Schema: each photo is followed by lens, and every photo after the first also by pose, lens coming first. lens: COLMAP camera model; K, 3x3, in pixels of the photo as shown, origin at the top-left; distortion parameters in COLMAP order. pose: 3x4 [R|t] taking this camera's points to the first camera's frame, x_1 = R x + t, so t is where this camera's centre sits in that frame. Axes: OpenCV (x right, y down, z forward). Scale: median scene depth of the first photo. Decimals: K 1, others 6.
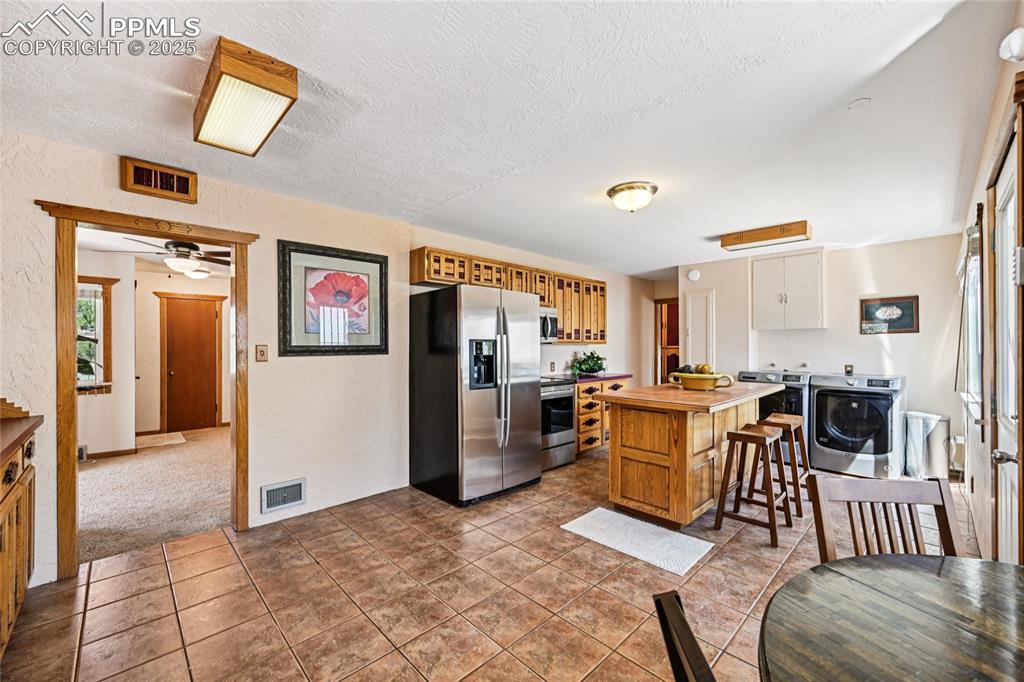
lens RADIAL K [[407.9, 0, 509.9], [0, 407.9, 345.6], [0, 0, 1]] dist [0.001427, 0.000593]
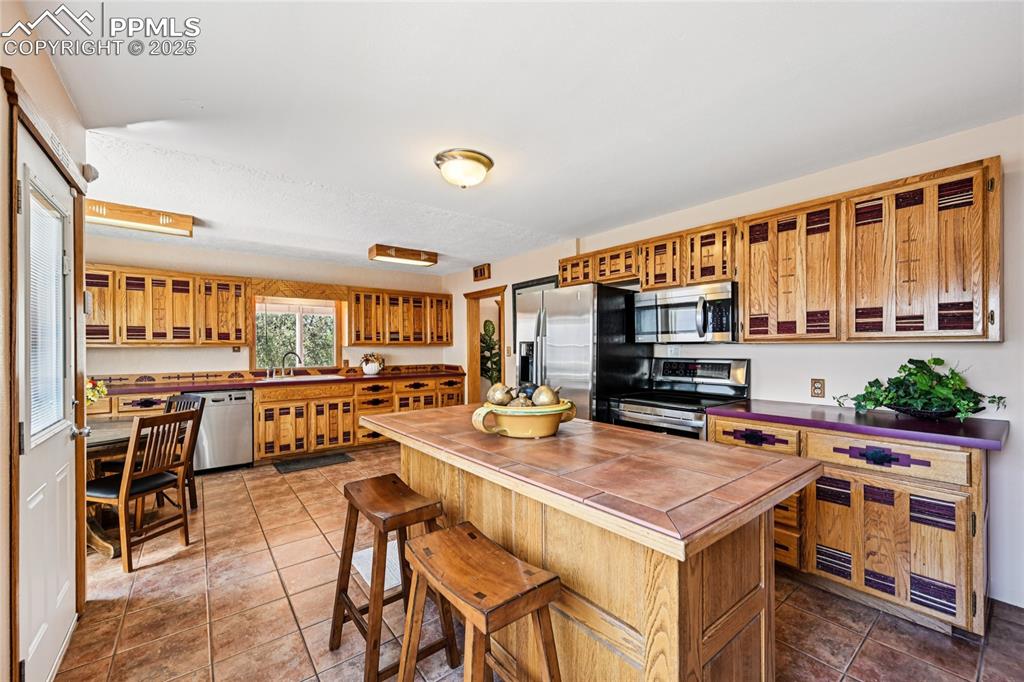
lens RADIAL K [[407.9, 0, 512.2], [0, 407.9, 346.1], [0, 0, 1]] dist [0.001427, 0.000593]
pose [[-0.104883, 0.002833, -0.994481, 0.741853], [0.008109, 0.999965, 0.001994, -0.004489], [0.994451, -0.007855, -0.104903, 0.777474]]
